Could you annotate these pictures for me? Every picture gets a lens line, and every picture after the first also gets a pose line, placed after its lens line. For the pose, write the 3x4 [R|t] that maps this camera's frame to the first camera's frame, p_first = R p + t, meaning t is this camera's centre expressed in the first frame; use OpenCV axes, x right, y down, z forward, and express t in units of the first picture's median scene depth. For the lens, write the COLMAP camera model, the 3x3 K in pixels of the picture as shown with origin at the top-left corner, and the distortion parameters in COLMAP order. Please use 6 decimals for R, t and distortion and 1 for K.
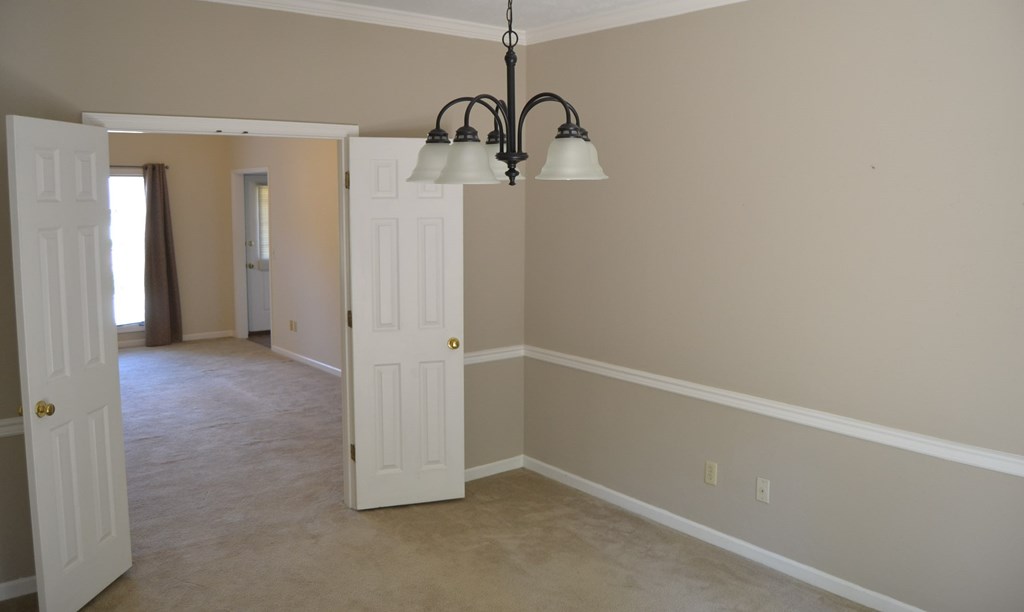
lens RADIAL K [[823.8, 0, 512.8], [0, 823.8, 299.0], [0, 0, 1]] dist [-0.069966, -0.005048]
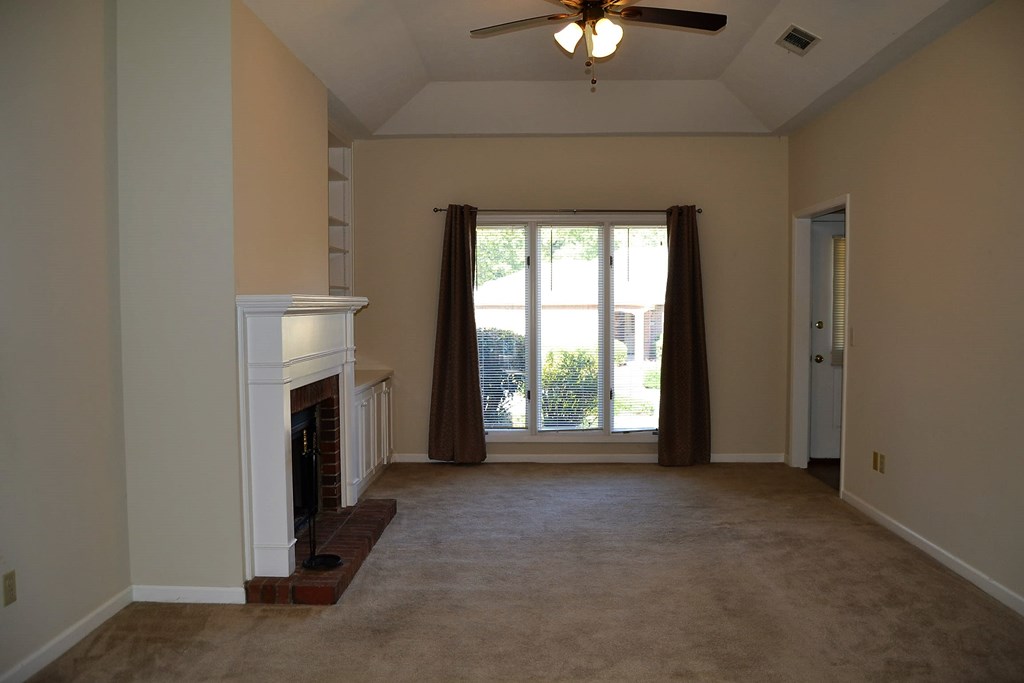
lens RADIAL K [[818.1, 0, 509.6], [0, 818.1, 343.8], [0, 0, 1]] dist [-0.086737, 0.017991]
pose [[0.763736, 0.023483, -0.645101, -0.098028], [-0.070277, 0.996423, -0.046929, -0.004455], [0.641692, 0.081177, 0.762655, 0.373333]]
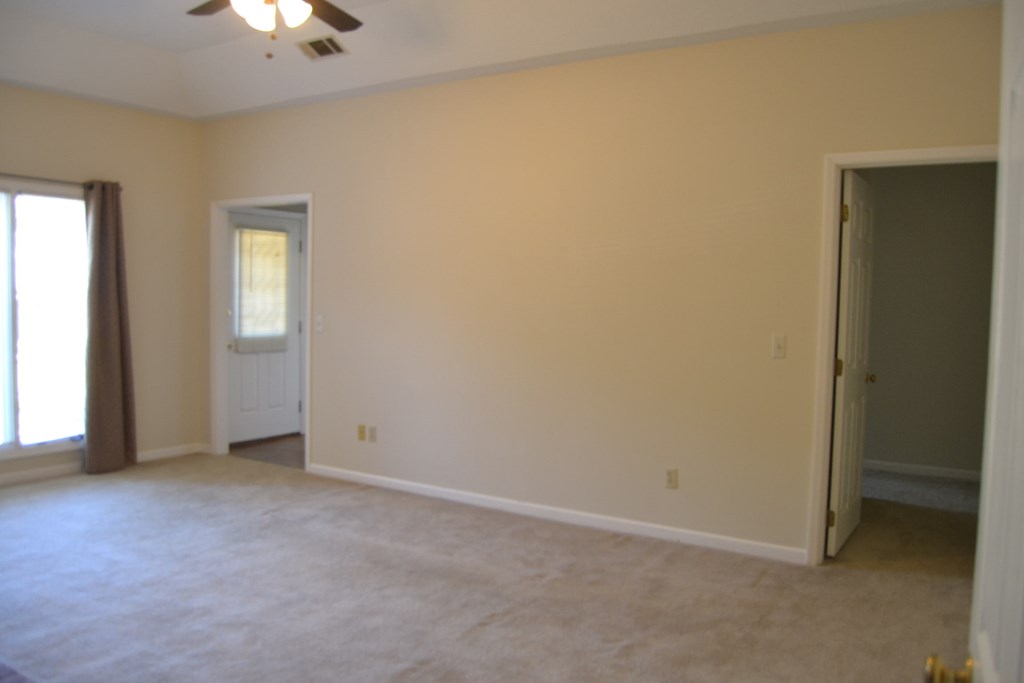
lens RADIAL K [[818.1, 0, 513.3], [0, 818.1, 345.2], [0, 0, 1]] dist [-0.086737, 0.017991]
pose [[0.940558, -0.002650, 0.339623, -0.350786], [0.023052, 0.998162, -0.056051, 0.001737], [-0.338850, 0.060548, 0.938890, 0.317027]]
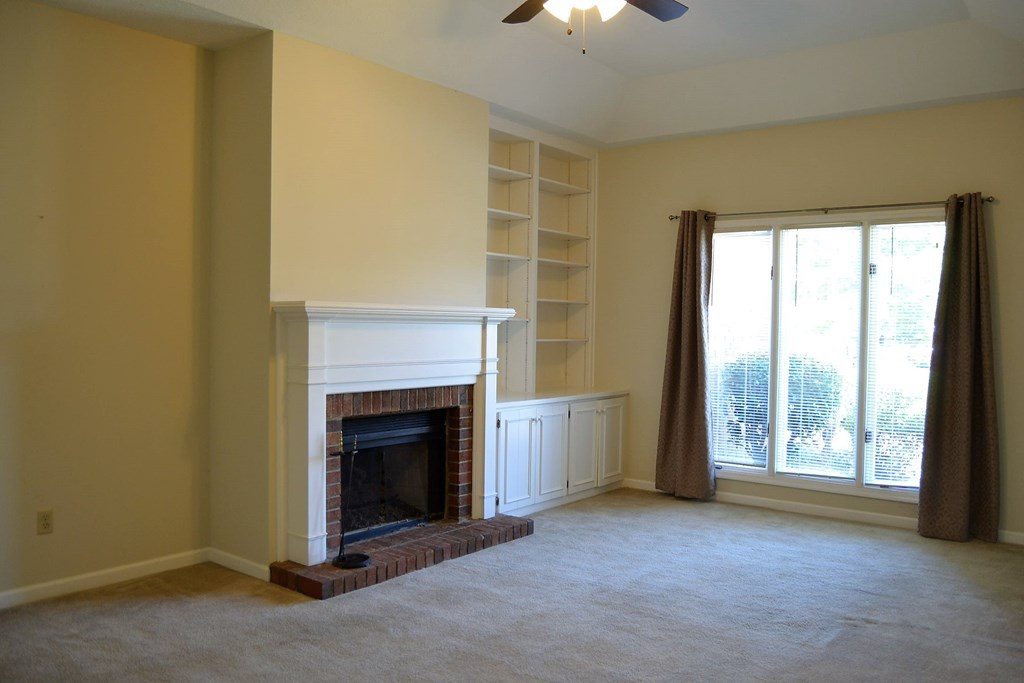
lens RADIAL K [[818.1, 0, 513.6], [0, 818.1, 338.5], [0, 0, 1]] dist [-0.086737, 0.017991]
pose [[0.226273, 0.015930, -0.973934, -0.000797], [-0.131091, 0.991268, -0.014243, -0.027437], [0.965202, 0.130896, 0.226386, 0.605845]]
